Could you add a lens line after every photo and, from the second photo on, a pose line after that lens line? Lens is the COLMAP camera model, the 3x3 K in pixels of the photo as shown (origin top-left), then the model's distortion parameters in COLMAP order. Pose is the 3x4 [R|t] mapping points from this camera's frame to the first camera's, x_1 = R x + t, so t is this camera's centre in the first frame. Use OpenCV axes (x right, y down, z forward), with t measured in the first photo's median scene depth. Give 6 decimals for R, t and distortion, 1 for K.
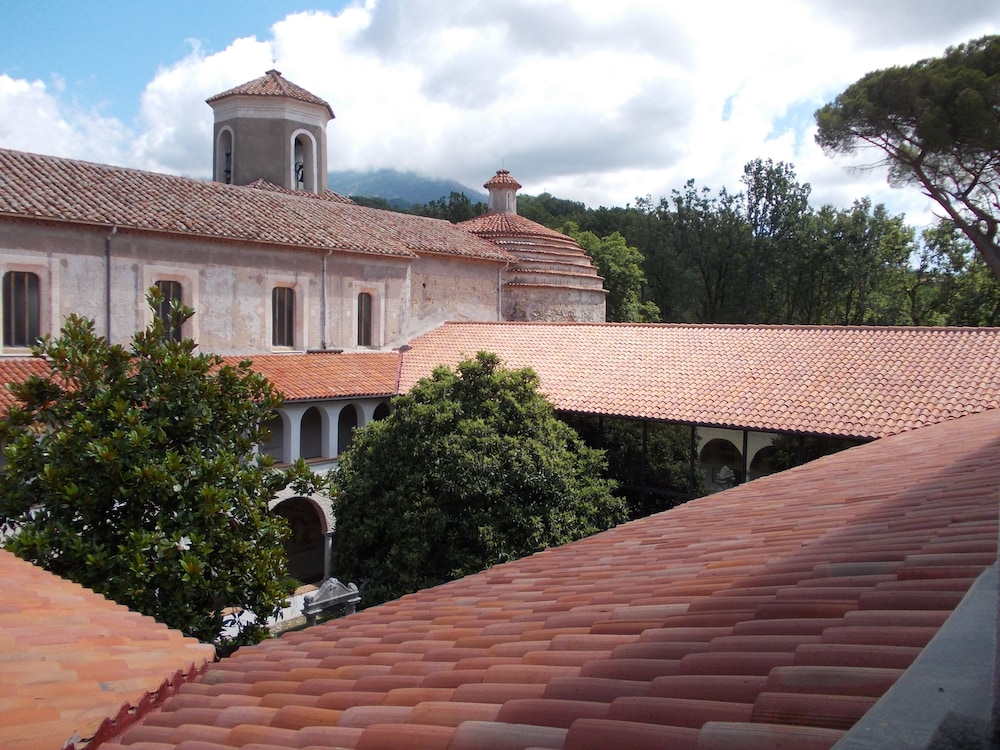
lens RADIAL K [[834.6, 0, 500.0], [0, 834.6, 375.0], [0, 0, 1]] dist [-0.032267, -0.007907]
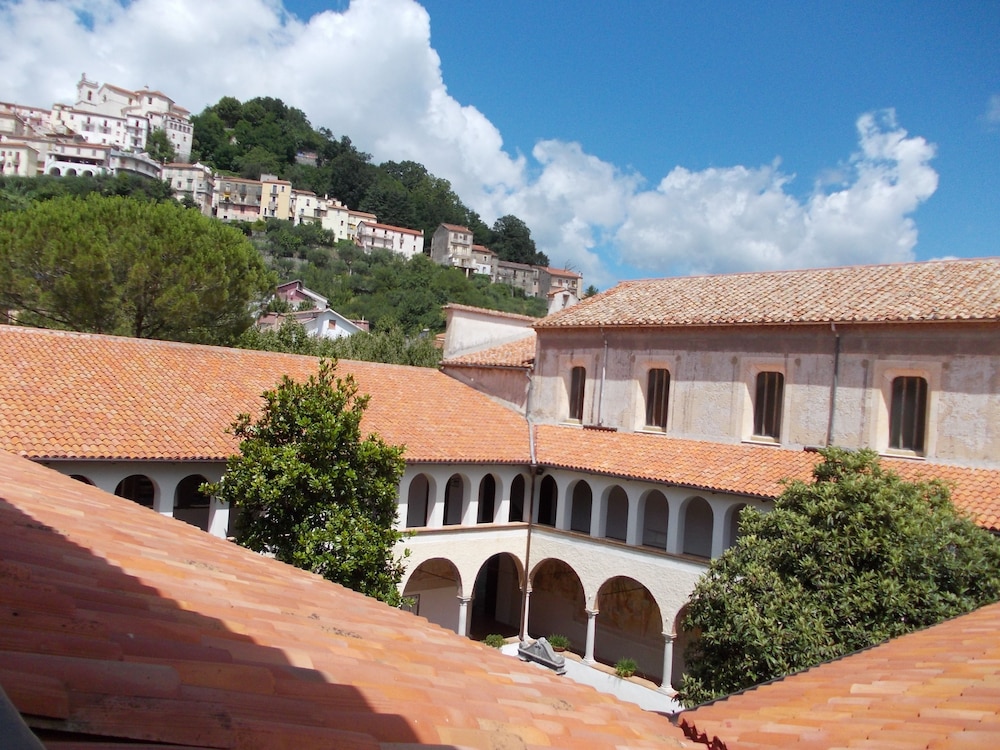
lens RADIAL K [[834.6, 0, 500.0], [0, 834.6, 375.0], [0, 0, 1]] dist [-0.032267, -0.007907]
pose [[-0.093909, -0.050635, -0.994292, 0.560564], [-0.123409, 0.991595, -0.038842, -0.026709], [0.987902, 0.119057, -0.099369, 0.686166]]
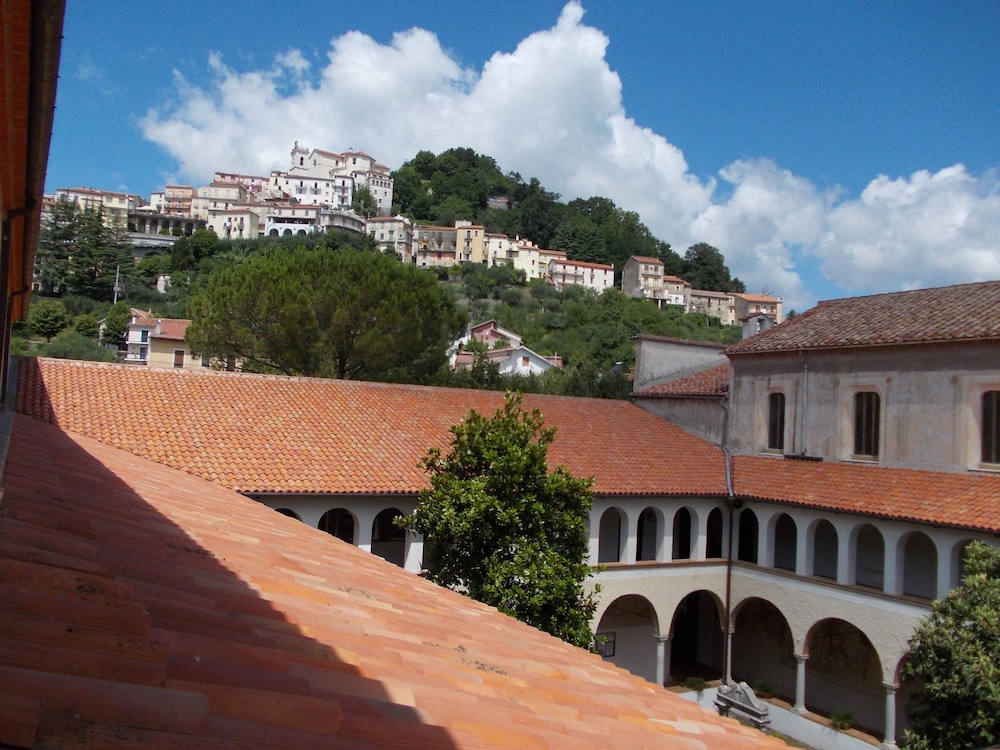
lens RADIAL K [[834.6, 0, 500.0], [0, 834.6, 375.0], [0, 0, 1]] dist [-0.032267, -0.007907]
pose [[-0.323221, -0.084545, -0.942539, 0.551332], [-0.102148, 0.993299, -0.054069, -0.025174], [0.940794, 0.078802, -0.329691, 0.690934]]
